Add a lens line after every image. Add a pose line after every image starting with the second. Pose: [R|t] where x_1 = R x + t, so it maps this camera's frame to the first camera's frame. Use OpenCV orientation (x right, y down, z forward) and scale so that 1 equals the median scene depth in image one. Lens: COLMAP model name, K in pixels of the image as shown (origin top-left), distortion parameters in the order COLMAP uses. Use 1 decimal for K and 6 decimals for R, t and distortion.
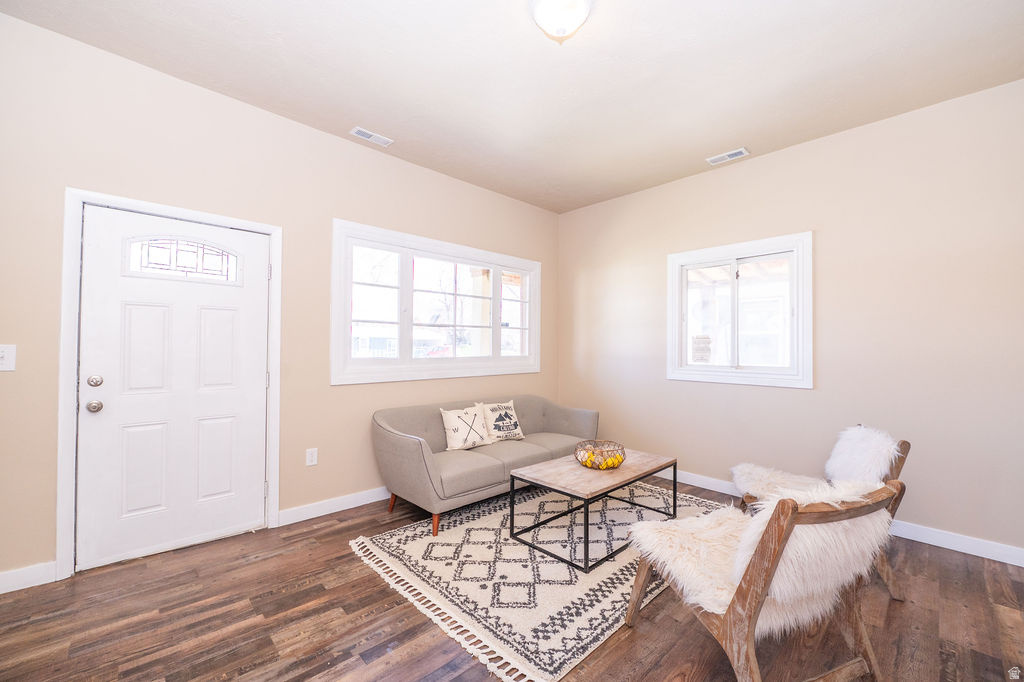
lens RADIAL K [[408.0, 0, 516.2], [0, 408.0, 337.9], [0, 0, 1]] dist [-0.012265, -0.000082]
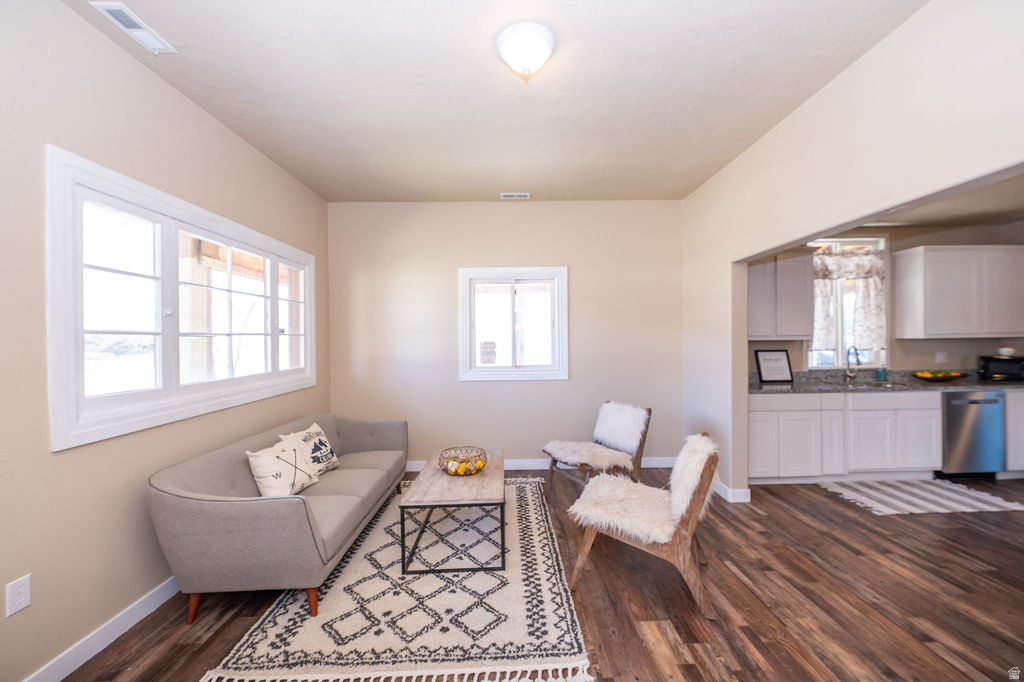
lens RADIAL K [[408.0, 0, 516.2], [0, 408.0, 337.9], [0, 0, 1]] dist [-0.012265, -0.000082]
pose [[0.675631, -0.015194, 0.737084, -0.501416], [0.002233, 0.999825, 0.018563, -0.052757], [-0.737237, -0.010896, 0.675546, 0.207473]]
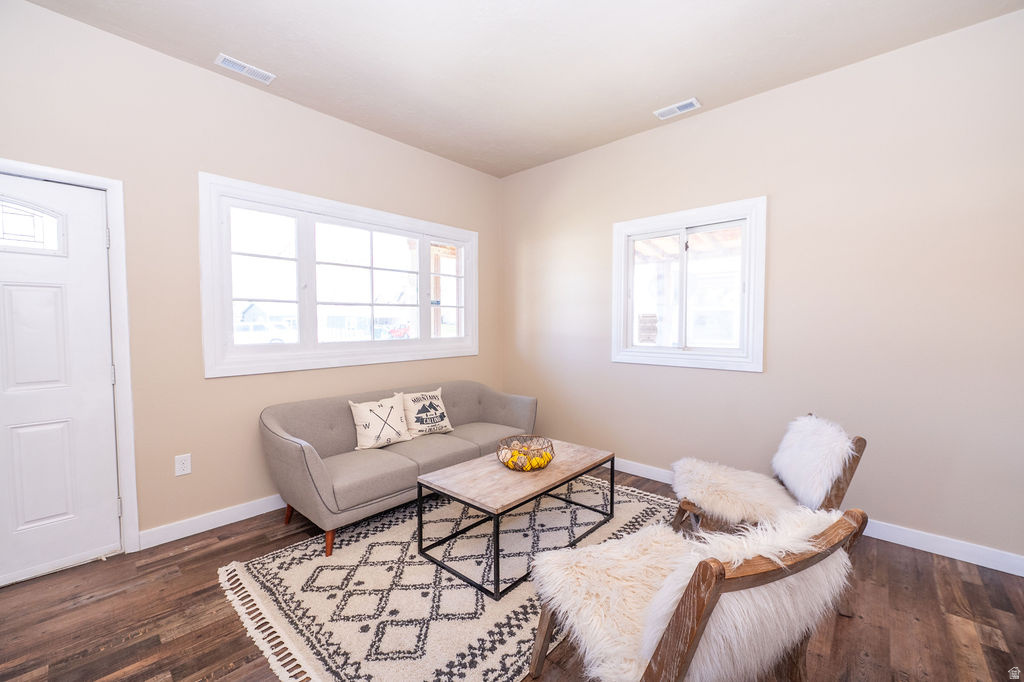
lens RADIAL K [[408.0, 0, 516.2], [0, 408.0, 337.9], [0, 0, 1]] dist [-0.012265, -0.000082]
pose [[0.997060, -0.011461, 0.075759, 0.130332], [0.007089, 0.998308, 0.057721, -0.008912], [-0.076292, -0.057014, 0.995454, 0.161434]]
